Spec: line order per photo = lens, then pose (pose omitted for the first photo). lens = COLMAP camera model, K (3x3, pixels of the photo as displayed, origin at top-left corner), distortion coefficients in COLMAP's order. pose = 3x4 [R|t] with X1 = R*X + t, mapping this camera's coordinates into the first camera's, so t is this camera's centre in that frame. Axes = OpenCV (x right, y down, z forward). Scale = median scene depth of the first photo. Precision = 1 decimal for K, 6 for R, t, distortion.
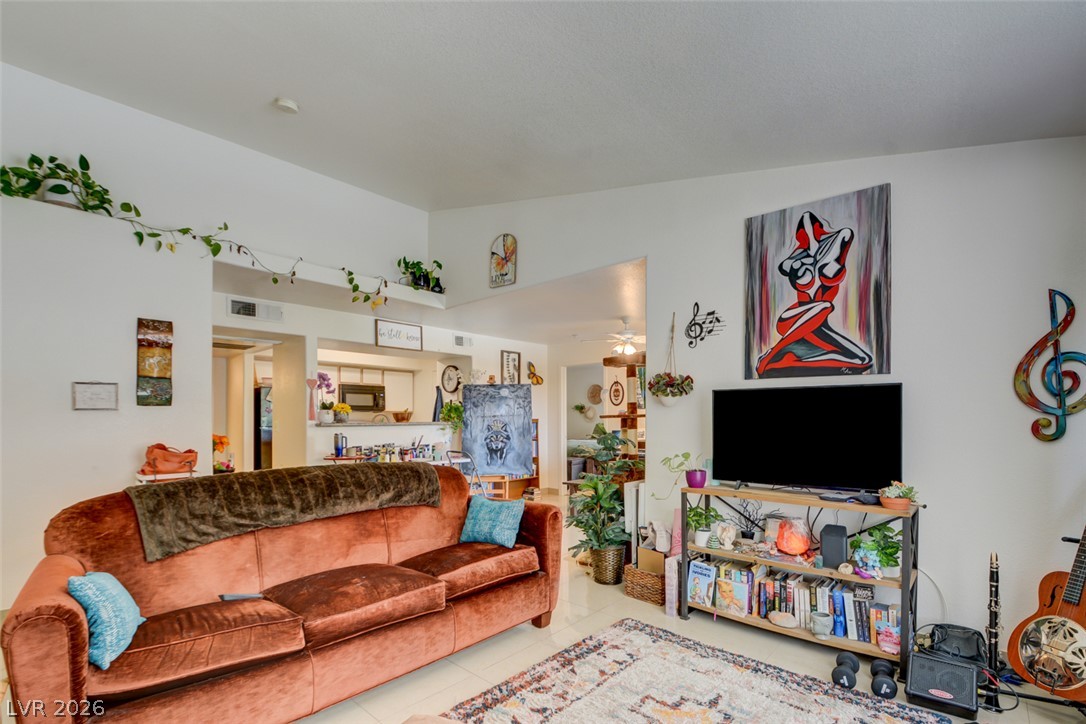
lens RADIAL K [[487.1, 0, 545.3], [0, 487.1, 418.7], [0, 0, 1]] dist [0.012459, -0.027747]
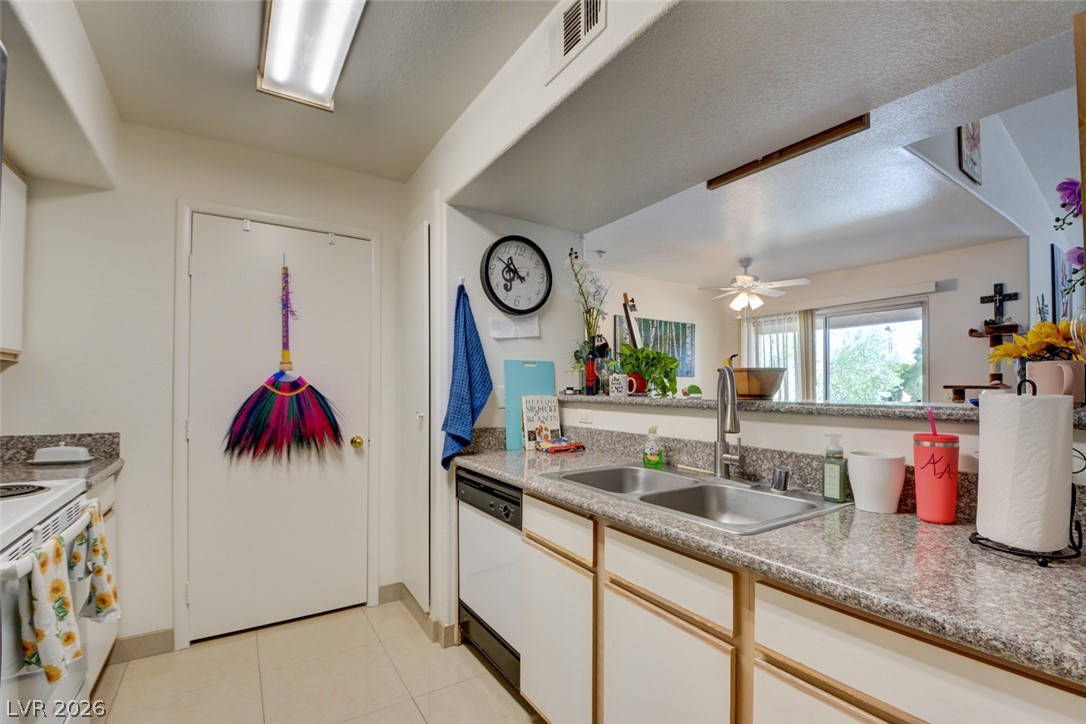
lens RADIAL K [[474.3, 0, 549.8], [0, 474.3, 383.6], [0, 0, 1]] dist [0.012748, -0.024914]
pose [[0.252927, 0.011275, 0.967420, -0.800538], [-0.005350, 0.999933, -0.010255, 0.001019], [-0.967471, -0.002582, 0.252970, 1.362788]]
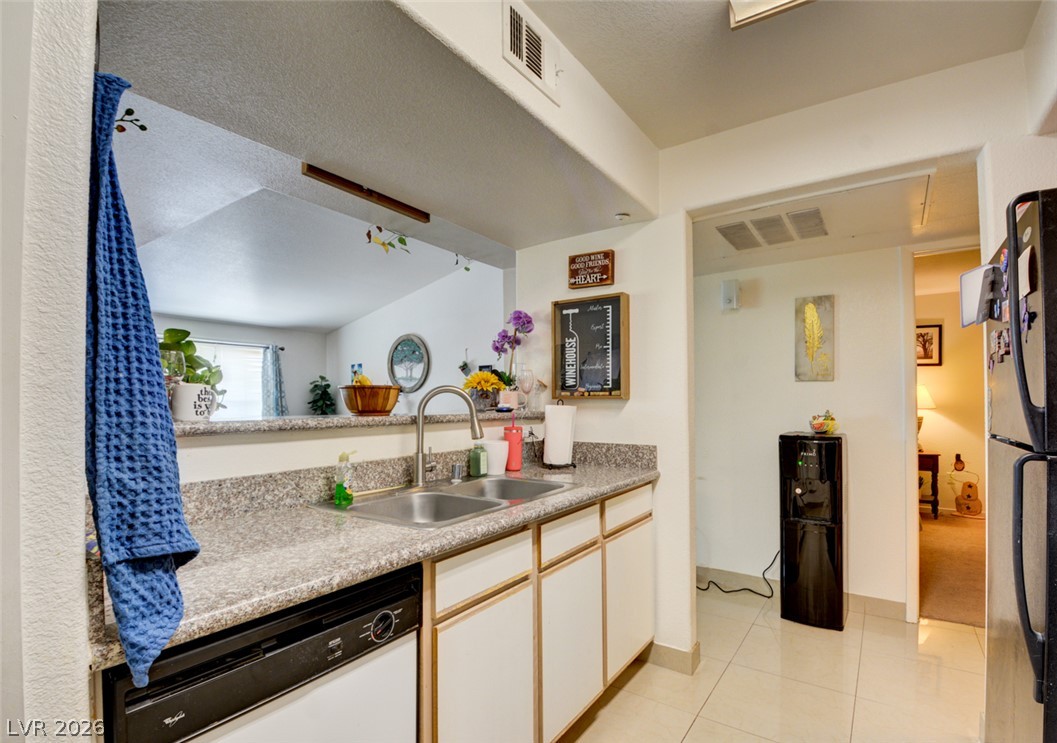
lens RADIAL K [[496.6, 0, 526.1], [0, 496.6, 394.1], [0, 0, 1]] dist [0.001601, -0.000588]
pose [[-0.992036, 0.006823, -0.125774, -0.461033], [0.008942, 0.999827, -0.016294, -0.000951], [0.125641, -0.017289, -0.991925, 1.743302]]
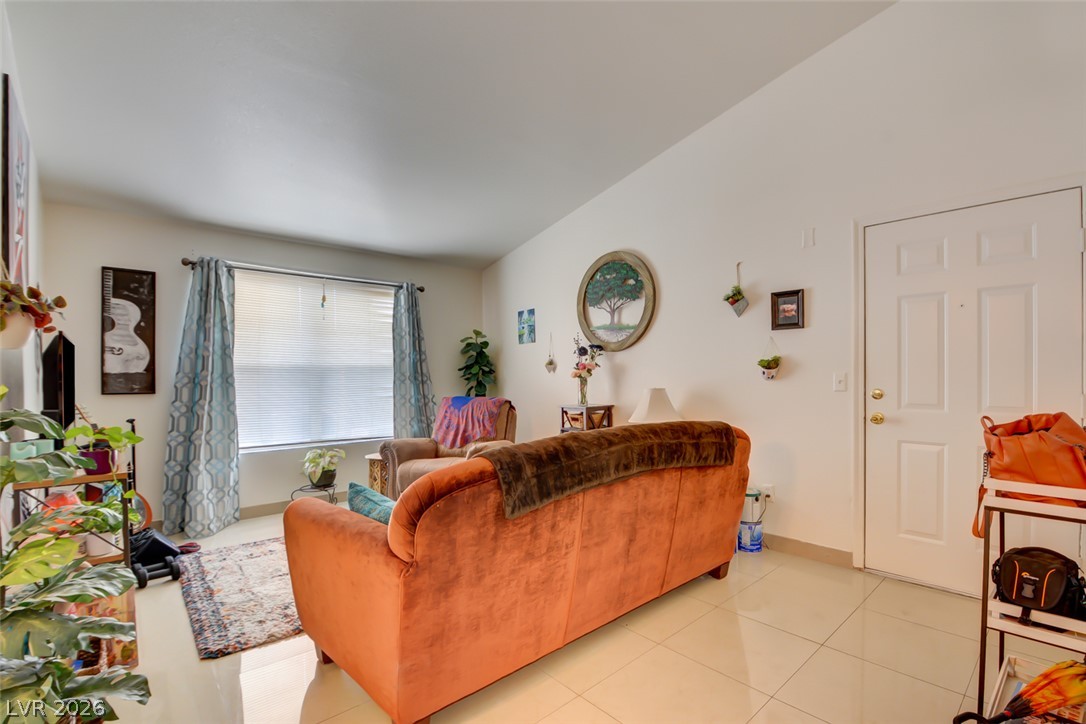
lens RADIAL K [[486.2, 0, 547.9], [0, 486.2, 375.3], [0, 0, 1]] dist [0.018366, -0.026753]
pose [[-0.994038, 0.013358, 0.108213, -0.259686], [0.014047, 0.999886, 0.005612, 0.004784], [-0.108126, 0.007099, -0.994112, 1.050501]]
